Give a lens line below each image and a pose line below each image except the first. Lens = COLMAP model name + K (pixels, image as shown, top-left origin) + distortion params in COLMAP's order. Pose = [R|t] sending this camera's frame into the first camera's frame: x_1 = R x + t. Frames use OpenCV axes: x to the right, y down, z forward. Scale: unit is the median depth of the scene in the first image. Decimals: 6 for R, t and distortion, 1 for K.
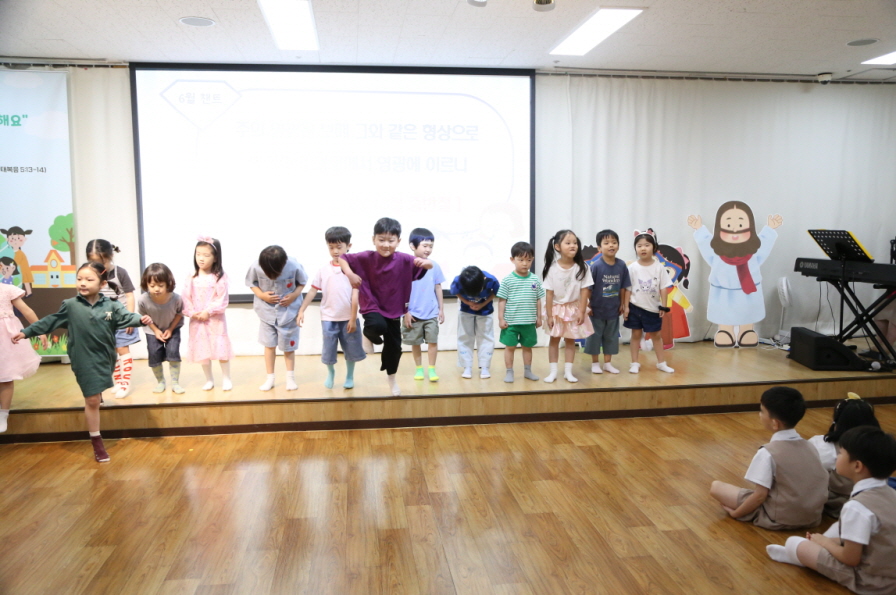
lens RADIAL K [[722.1, 0, 448.5], [0, 722.1, 309.2], [0, 0, 1]] dist [-0.063308, 0.074947]
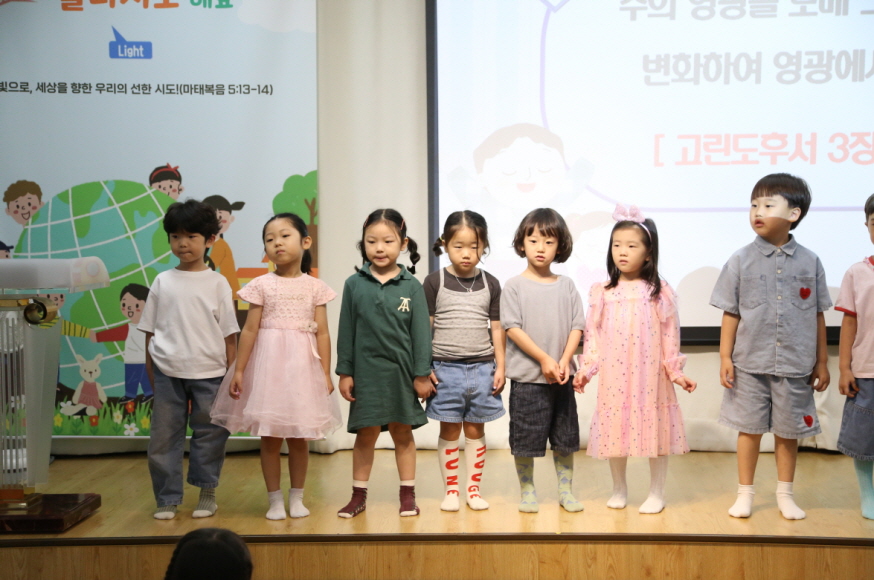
lens RADIAL K [[1491.1, 0, 431.0], [0, 1491.1, 298.2], [0, 0, 1]] dist [0.281307, 0.000000]
pose [[0.983260, 0.009540, -0.181956, -0.239757], [-0.018392, 0.998724, -0.047026, 0.011631], [0.181275, 0.049586, 0.982182, -0.080016]]
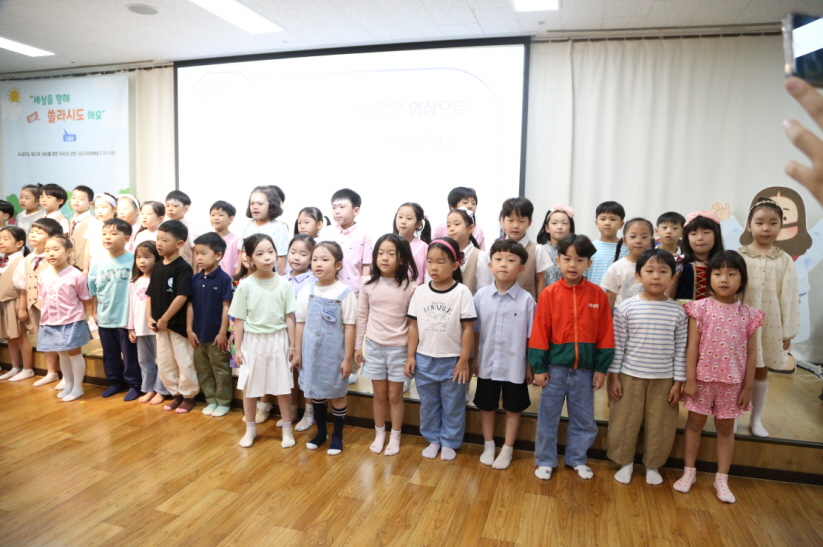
lens RADIAL K [[558.3, 0, 413.5], [0, 558.3, 284.5], [0, 0, 1]] dist [-0.120463, 0.068035]
pose [[0.914381, 0.083071, -0.396241, 0.307166], [-0.077712, 0.996537, 0.029591, -0.034157], [0.397327, 0.003735, 0.917670, 0.339594]]
